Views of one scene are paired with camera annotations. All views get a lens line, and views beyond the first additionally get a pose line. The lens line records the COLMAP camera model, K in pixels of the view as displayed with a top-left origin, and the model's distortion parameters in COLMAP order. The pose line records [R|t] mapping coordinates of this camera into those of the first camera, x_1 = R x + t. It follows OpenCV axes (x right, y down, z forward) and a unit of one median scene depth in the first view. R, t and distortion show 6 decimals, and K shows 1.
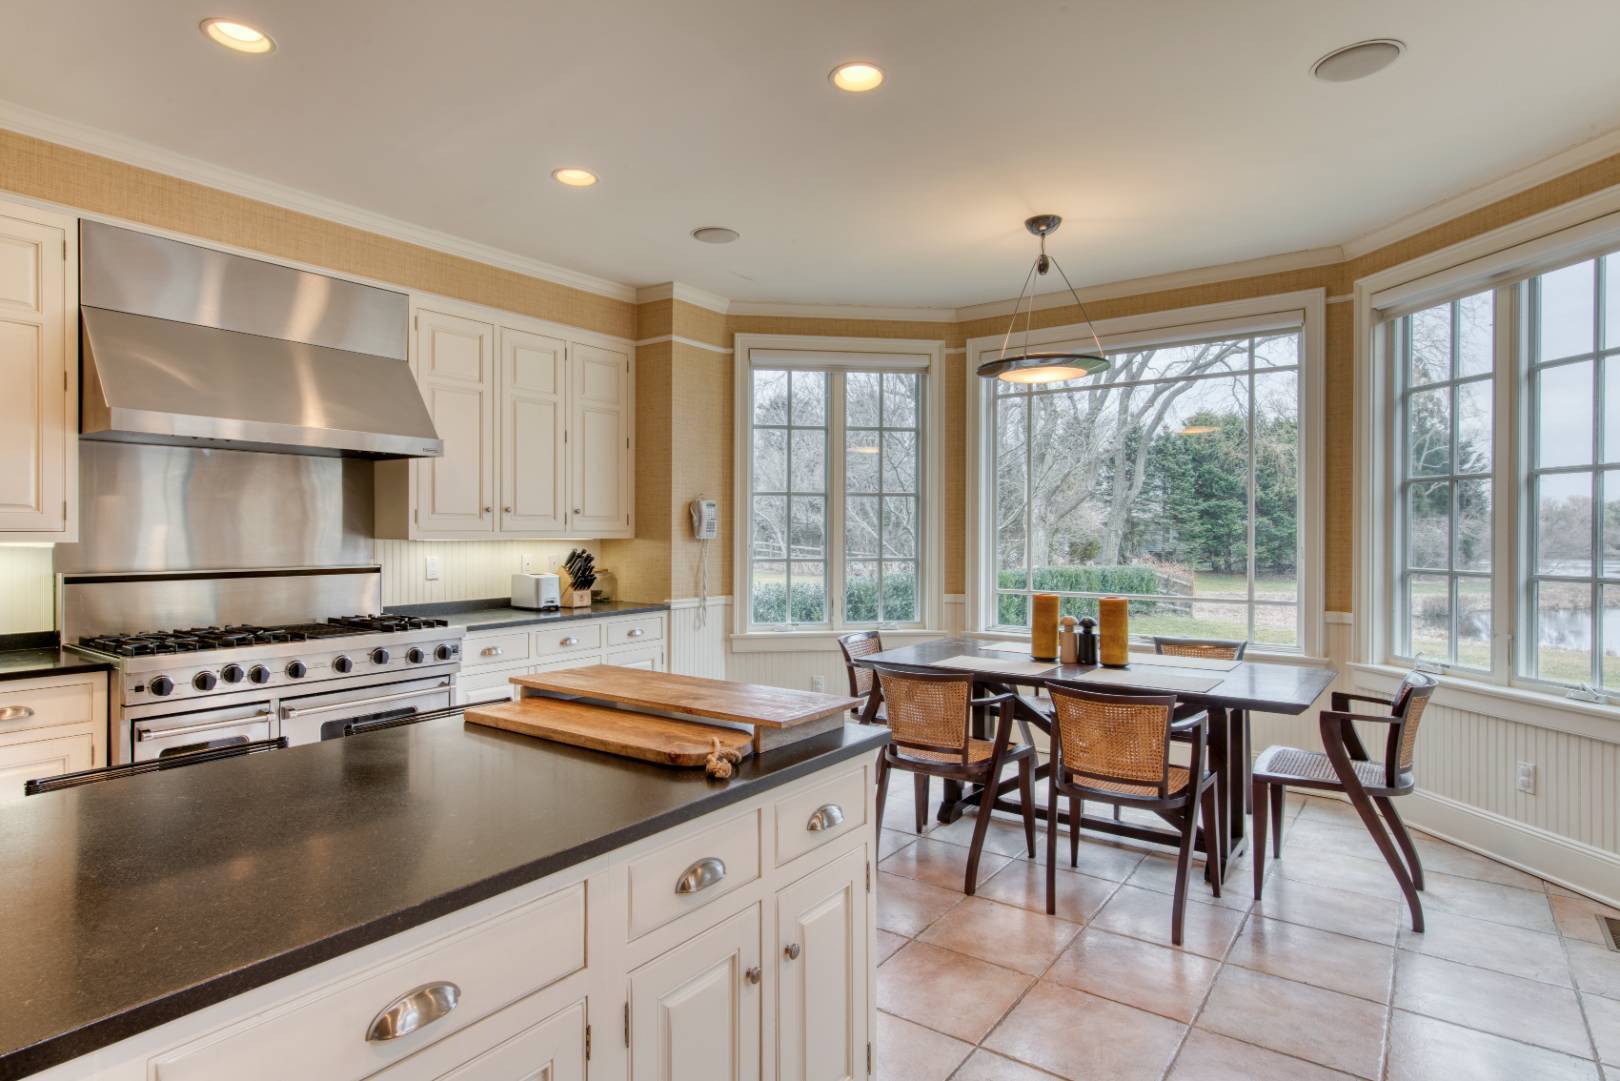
lens RADIAL K [[860.8, 0, 810.0], [0, 860.8, 540.5], [0, 0, 1]] dist [-0.001269, 0.000018]
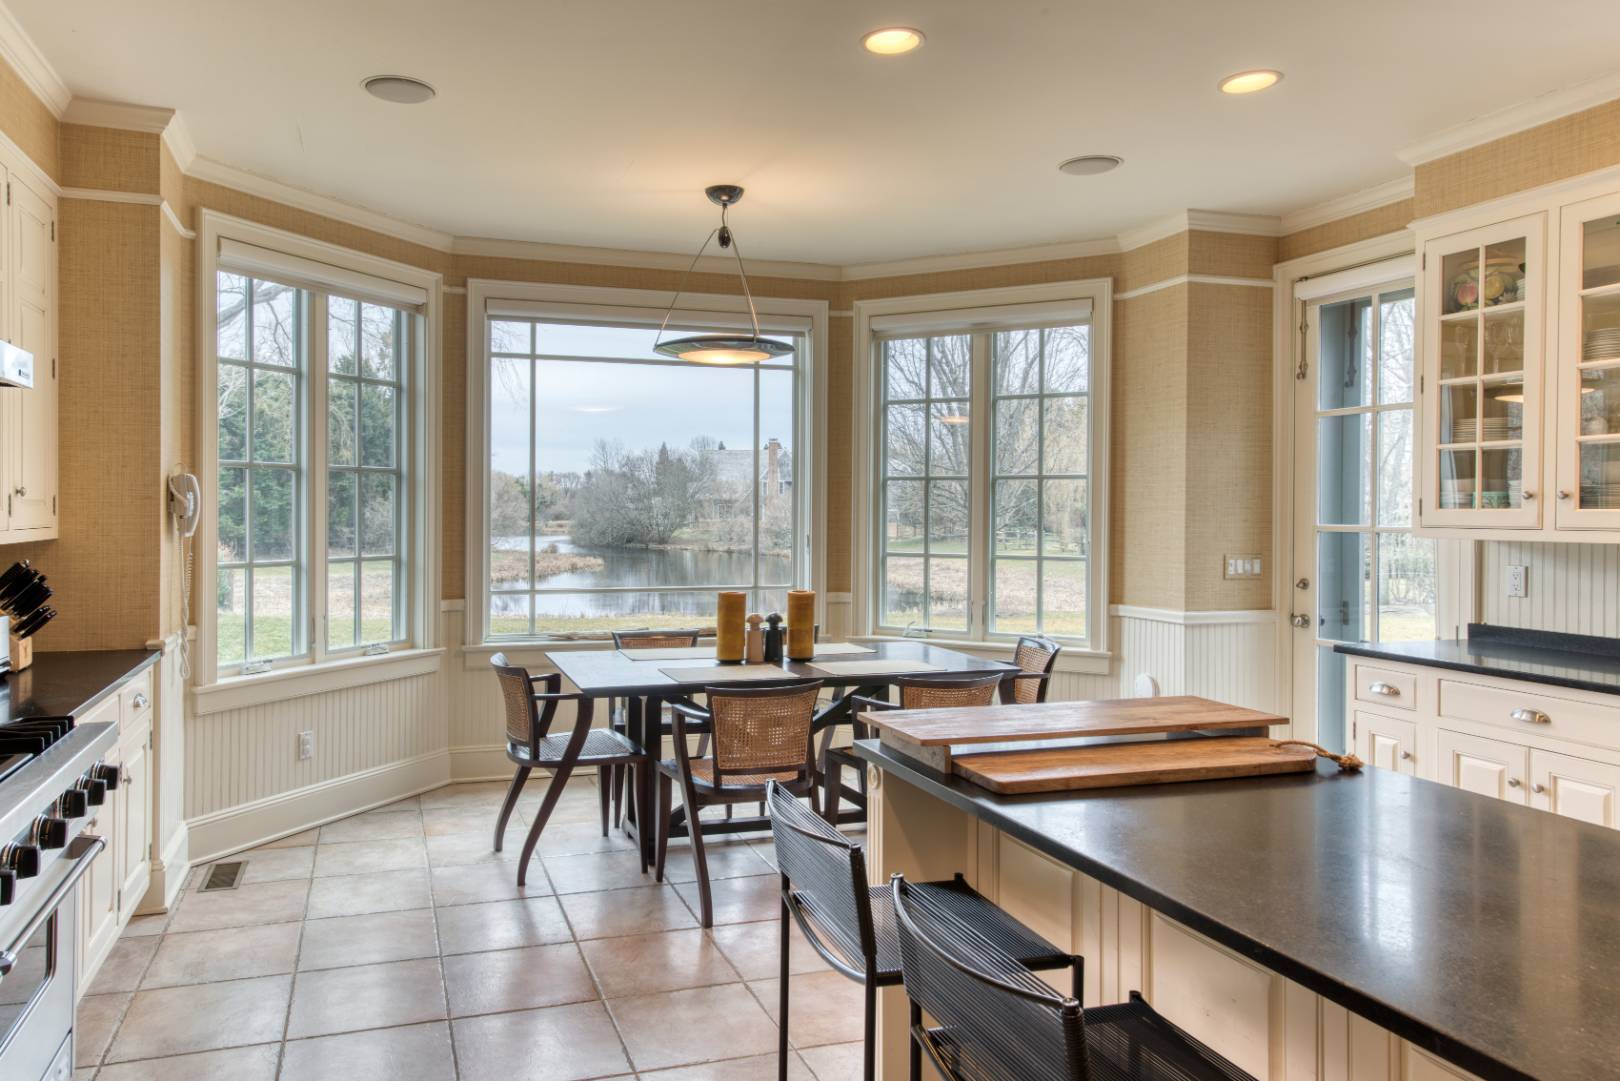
lens RADIAL K [[1036.2, 0, 810.0], [0, 1036.2, 540.5], [0, 0, 1]] dist [-0.000519, 0.000376]
pose [[0.600280, -0.019524, 0.799552, -0.507174], [0.002823, 0.999747, 0.022293, -0.016135], [-0.799785, -0.011125, 0.600183, 0.221773]]
